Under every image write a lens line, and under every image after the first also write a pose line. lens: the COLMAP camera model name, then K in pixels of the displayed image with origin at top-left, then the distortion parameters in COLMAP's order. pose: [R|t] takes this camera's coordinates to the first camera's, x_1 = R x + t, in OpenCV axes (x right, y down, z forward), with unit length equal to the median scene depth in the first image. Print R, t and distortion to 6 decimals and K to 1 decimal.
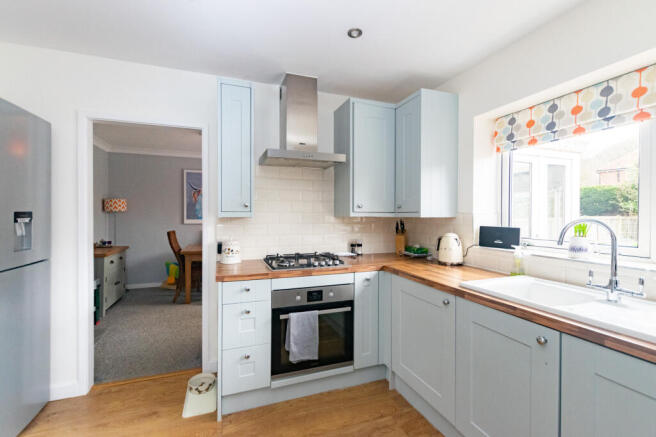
lens RADIAL K [[291.0, 0, 330.0], [0, 291.0, 215.0], [0, 0, 1]] dist [-0.001163, -0.000346]
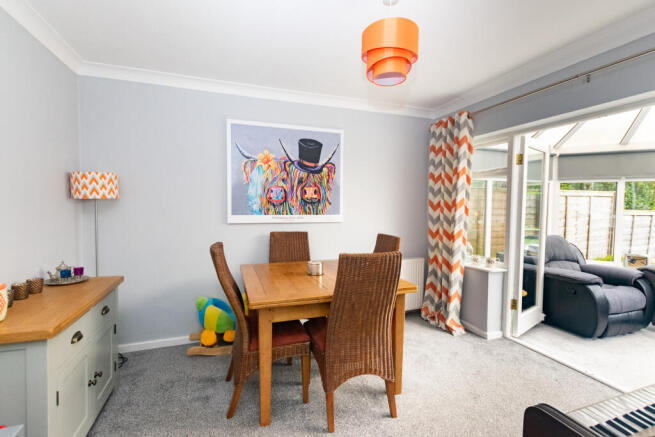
lens RADIAL K [[289.5, 0, 311.5], [0, 289.5, 218.3], [0, 0, 1]] dist [-0.000769, -0.000121]
pose [[0.998954, 0.010219, -0.044560, -0.370281], [-0.008052, 0.998789, 0.048542, -0.006822], [0.045002, -0.048132, 0.997827, 0.552742]]
